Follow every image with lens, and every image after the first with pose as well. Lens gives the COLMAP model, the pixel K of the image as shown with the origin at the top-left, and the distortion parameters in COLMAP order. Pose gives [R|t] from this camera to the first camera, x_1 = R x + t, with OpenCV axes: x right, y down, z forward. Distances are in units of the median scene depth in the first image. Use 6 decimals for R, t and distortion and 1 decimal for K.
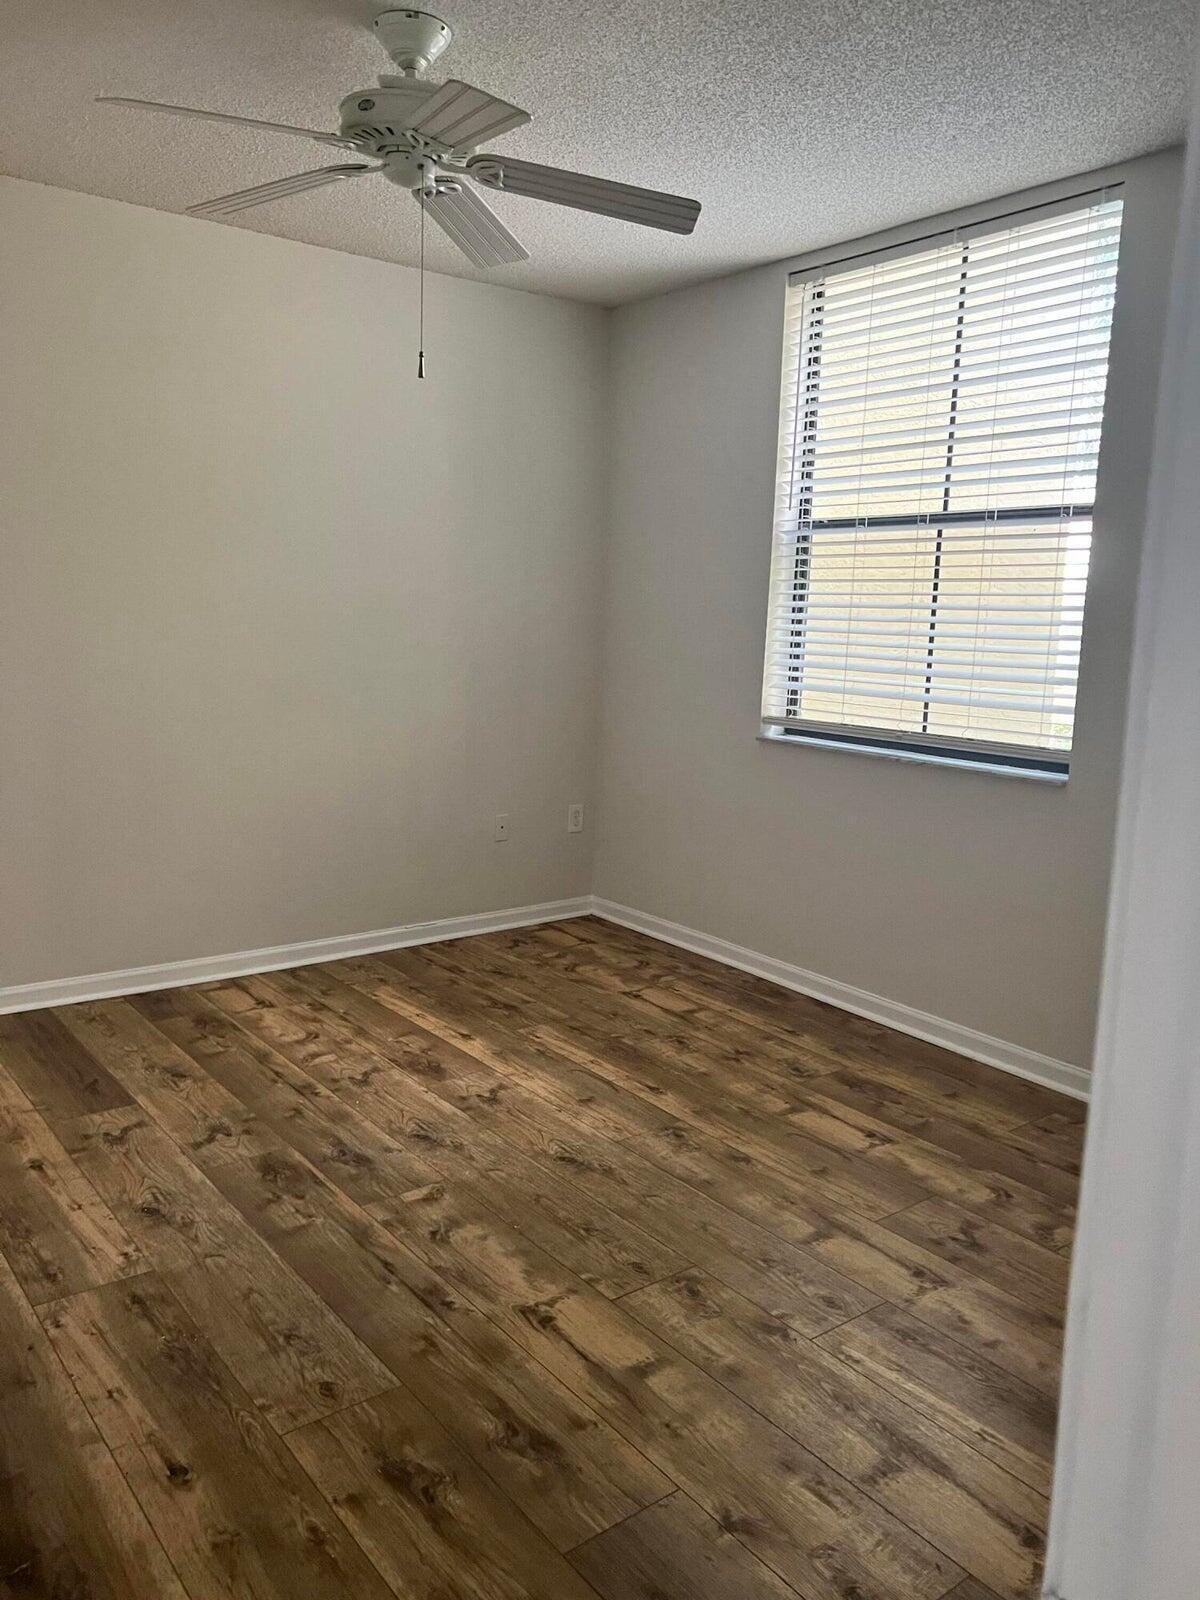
lens RADIAL K [[1205.3, 0, 593.8], [0, 1205.3, 809.8], [0, 0, 1]] dist [0.048607, -0.052558]
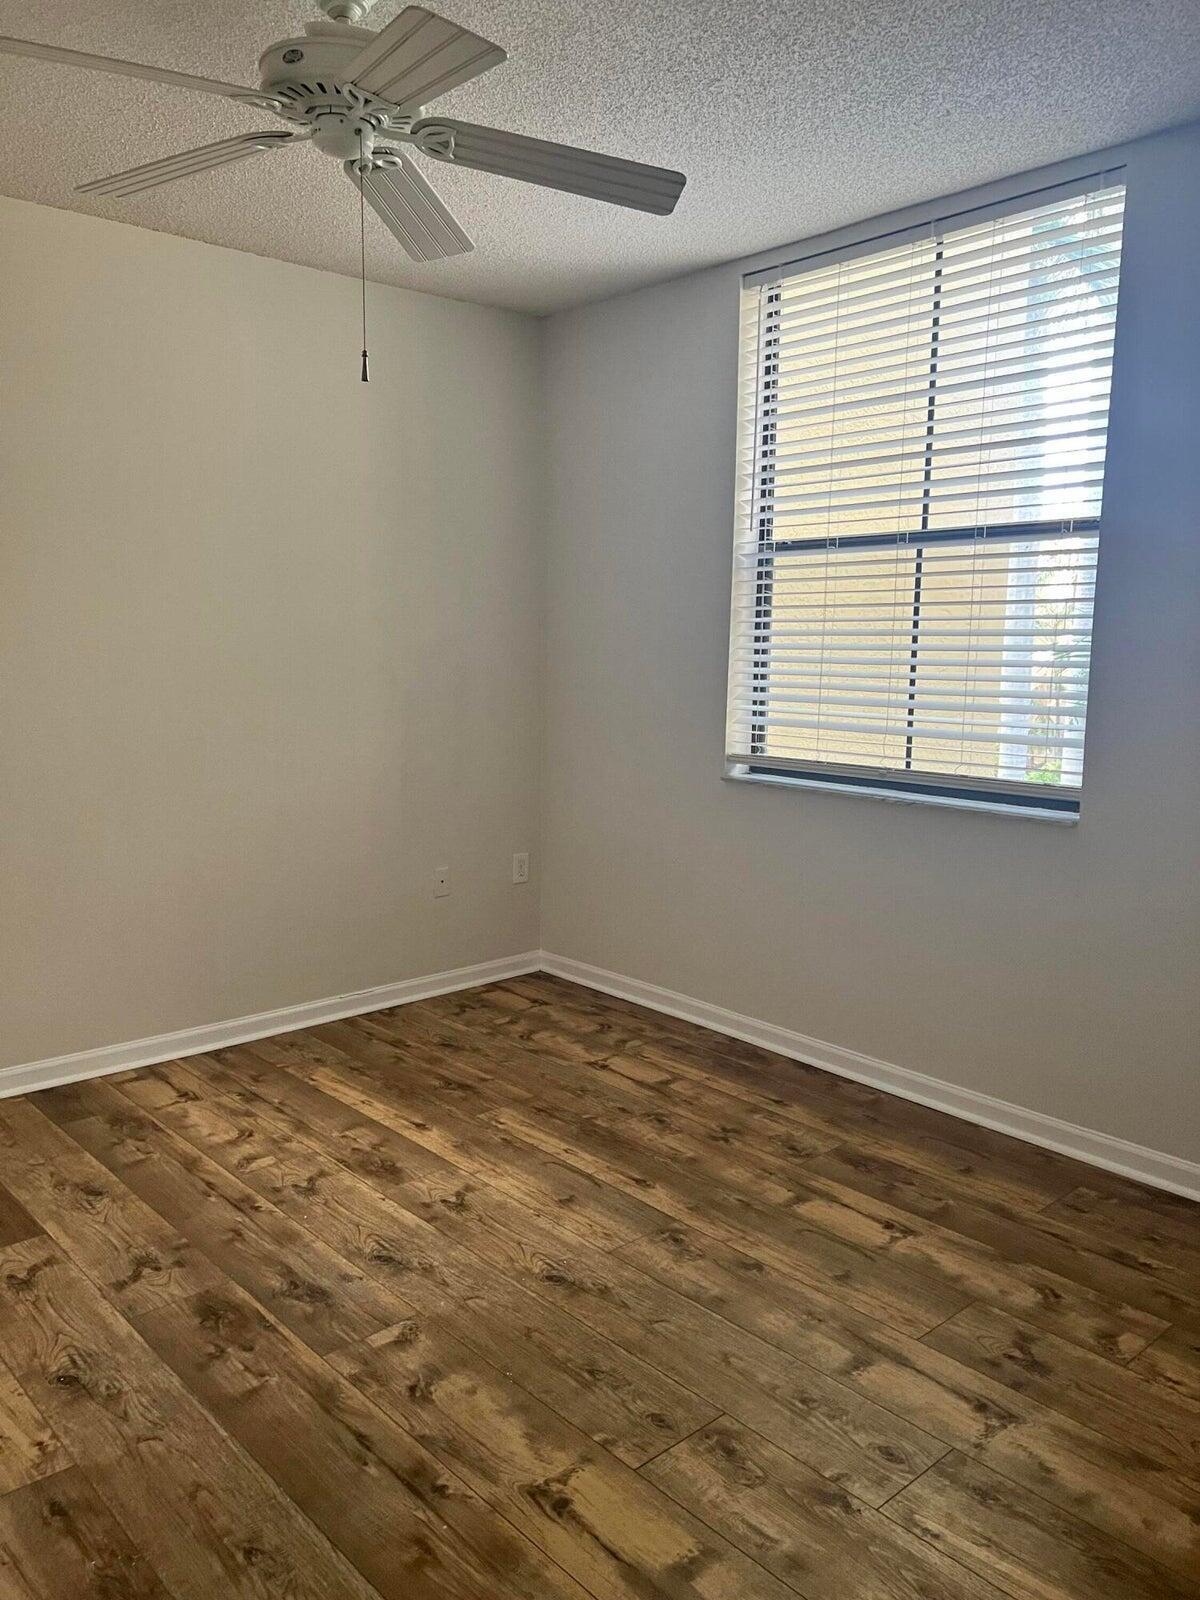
lens RADIAL K [[1205.3, 0, 575.9], [0, 1205.3, 827.3], [0, 0, 1]] dist [0.048607, -0.052558]
pose [[0.997437, -0.033233, 0.063368, -0.047817], [0.033686, 0.999414, -0.006082, -0.027325], [-0.063129, 0.008201, 0.997972, 0.116779]]
